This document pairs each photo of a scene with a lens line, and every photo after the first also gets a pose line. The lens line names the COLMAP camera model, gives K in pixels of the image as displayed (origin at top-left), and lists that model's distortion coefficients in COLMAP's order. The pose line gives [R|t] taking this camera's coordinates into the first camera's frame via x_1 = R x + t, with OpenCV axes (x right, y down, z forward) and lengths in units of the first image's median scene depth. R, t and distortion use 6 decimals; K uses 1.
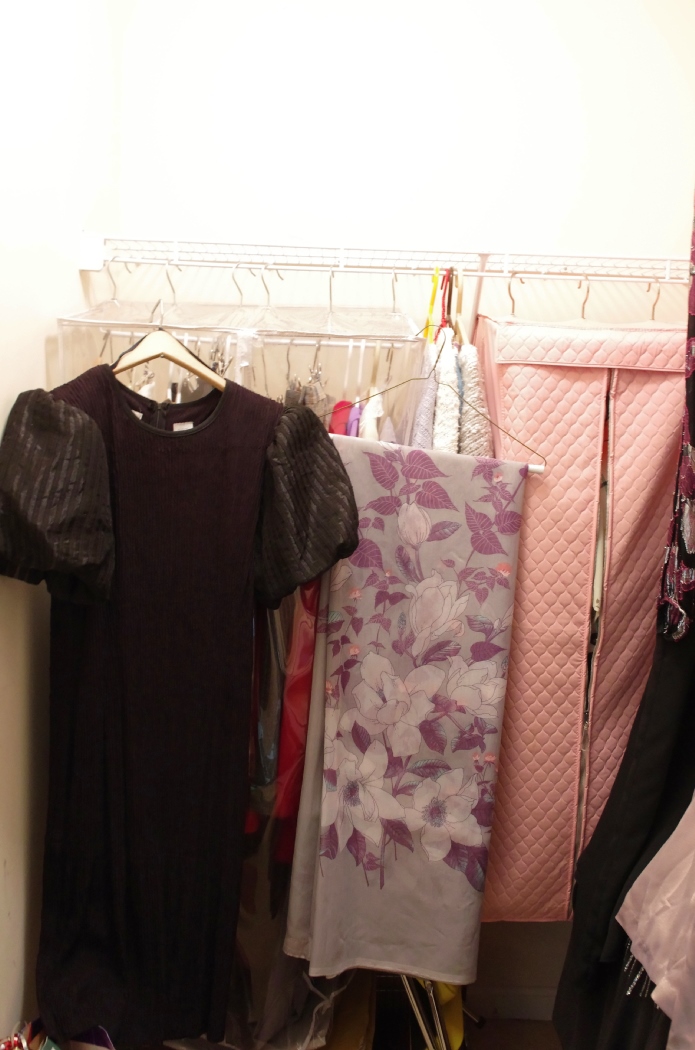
lens RADIAL K [[1001.4, 0, 351.6], [0, 1001.4, 523.0], [0, 0, 1]] dist [0.011180, 0.000000]
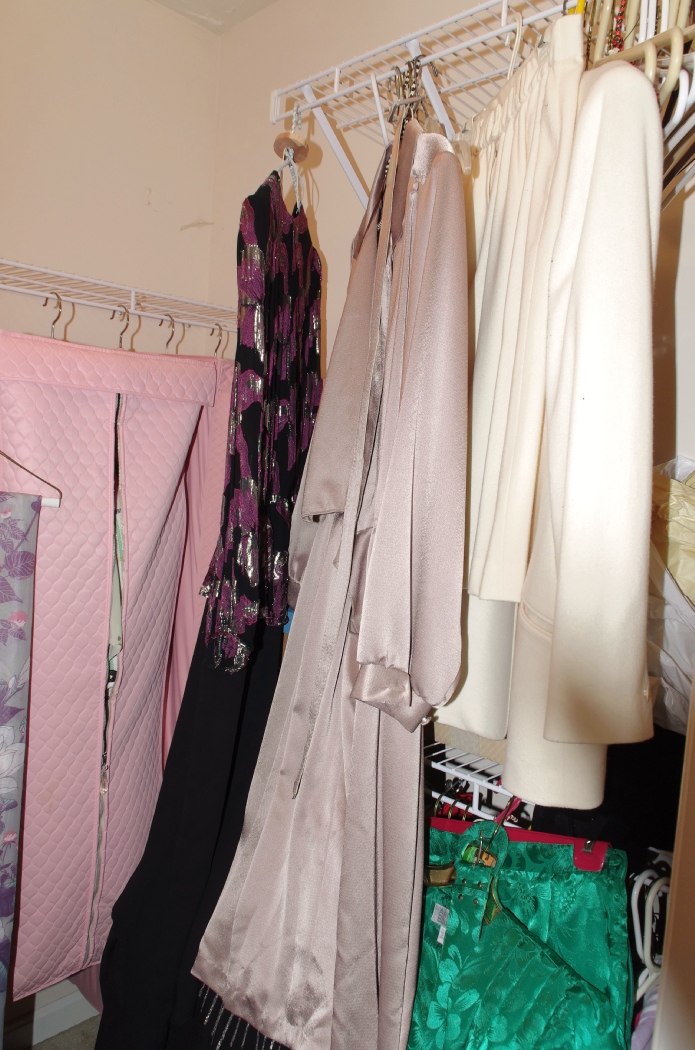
lens RADIAL K [[777.3, 0, 351.0], [0, 777.3, 522.1], [0, 0, 1]] dist [-0.009362, 0.009343]
pose [[0.712573, -0.050501, 0.699778, -0.106289], [0.046377, 0.998615, 0.024842, -0.039679], [-0.700063, 0.014752, 0.713928, 0.310669]]
